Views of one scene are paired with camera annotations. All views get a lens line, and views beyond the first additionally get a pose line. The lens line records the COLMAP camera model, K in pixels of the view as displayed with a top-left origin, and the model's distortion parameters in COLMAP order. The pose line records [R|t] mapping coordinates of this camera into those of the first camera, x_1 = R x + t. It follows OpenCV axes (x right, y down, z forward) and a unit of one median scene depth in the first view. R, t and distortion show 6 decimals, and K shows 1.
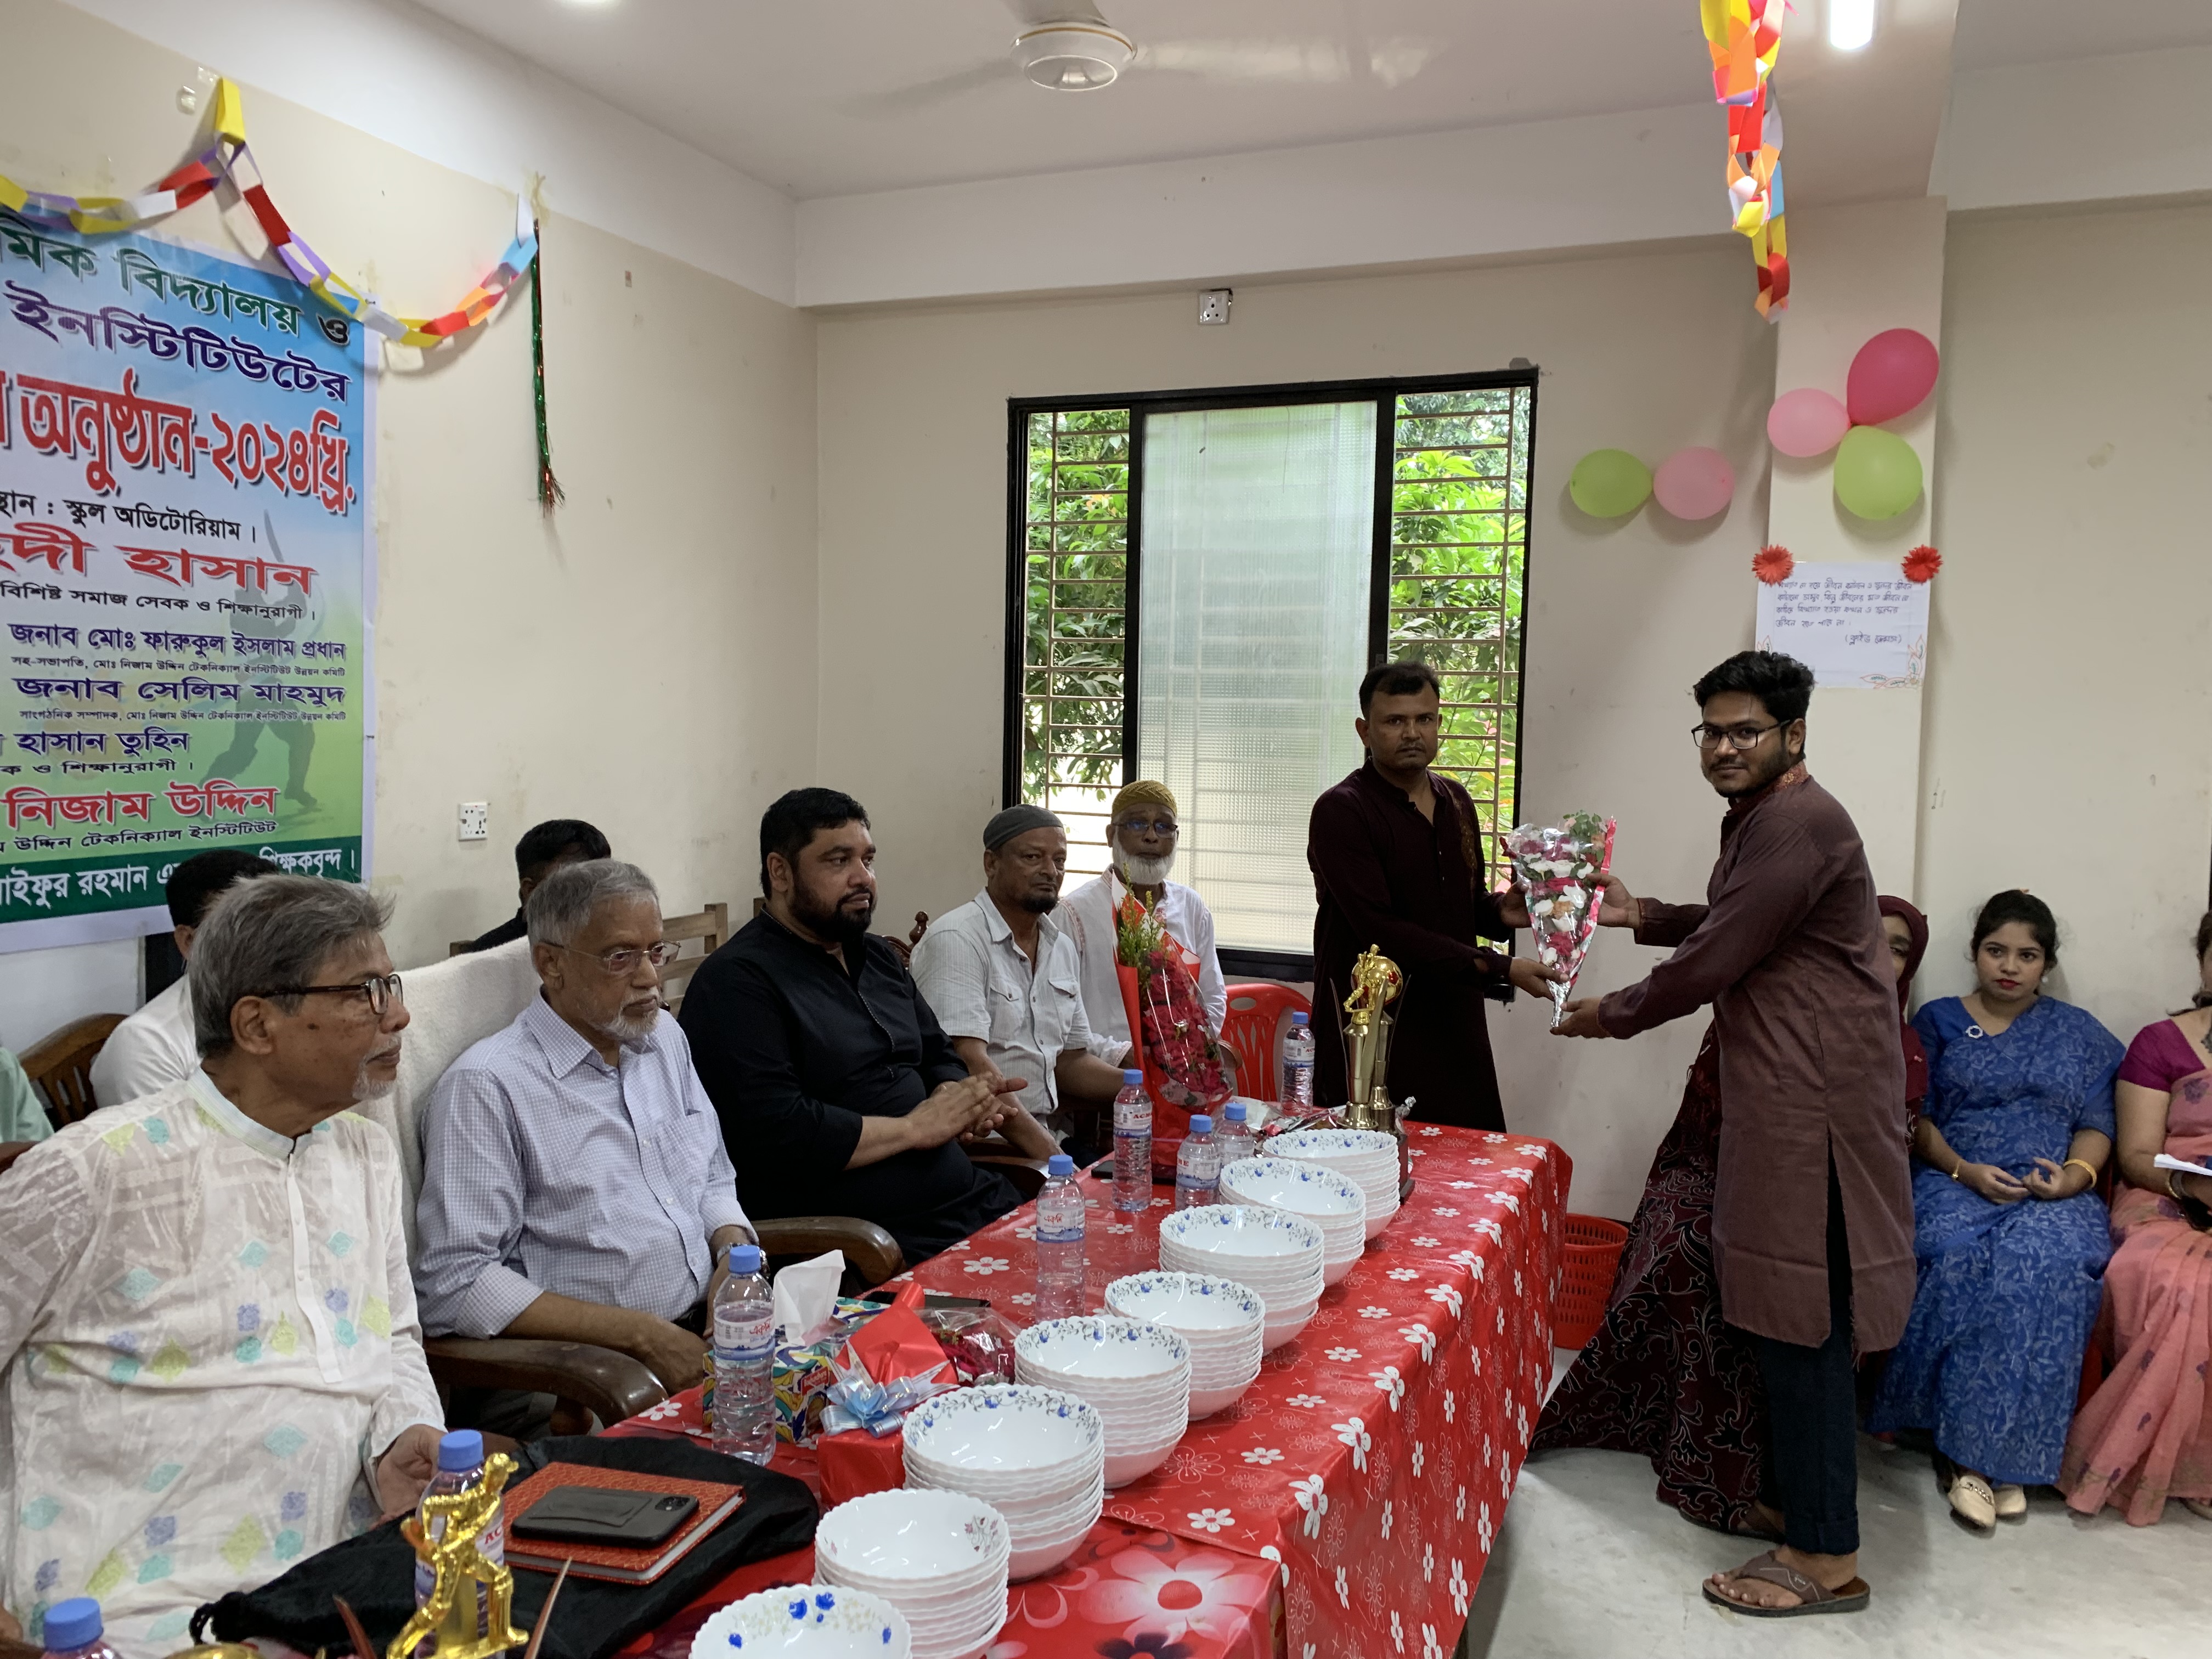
lens RADIAL K [[1675.1, 0, 1136.7], [0, 1675.1, 778.2], [0, 0, 1]] dist [0.012751, -0.023328]
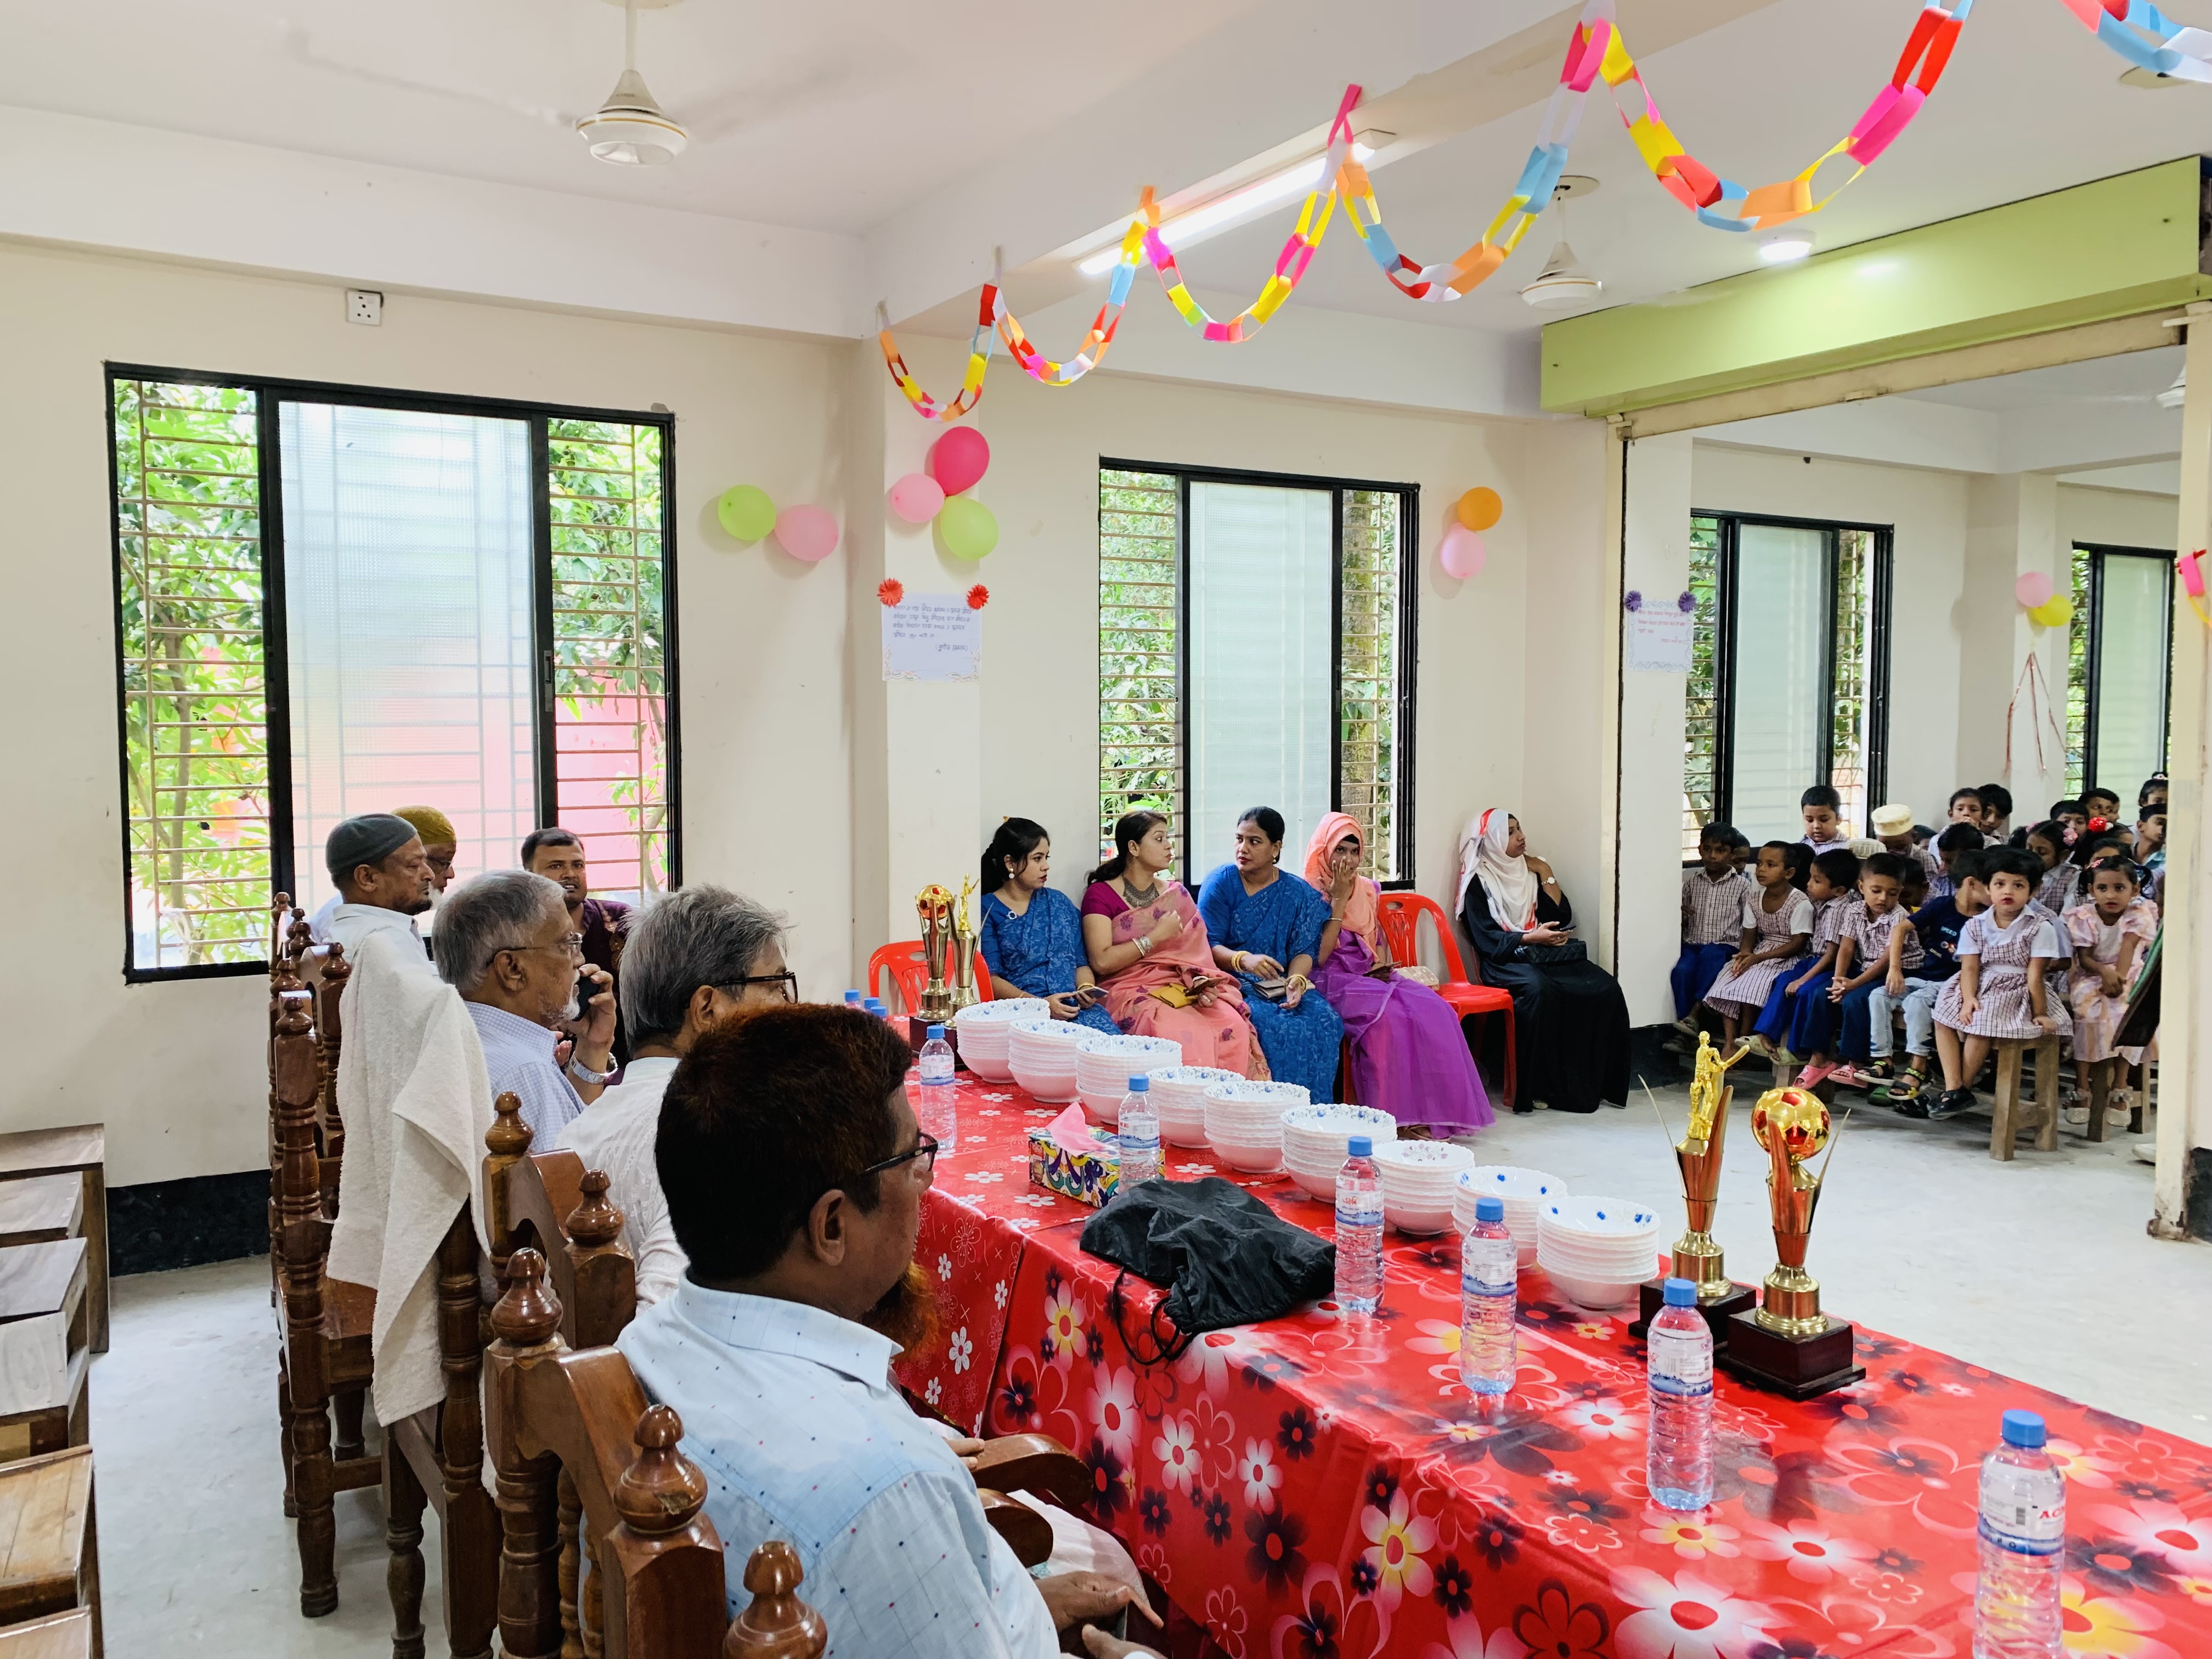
lens RADIAL K [[1678.3, 0, 1100.4], [0, 1678.3, 824.9], [0, 0, 1]] dist [0.021561, -0.041469]
pose [[0.521812, -0.082650, 0.849047, -0.865421], [0.072132, 0.996006, 0.052624, -0.001385], [-0.850005, 0.033783, 0.525690, 0.206511]]
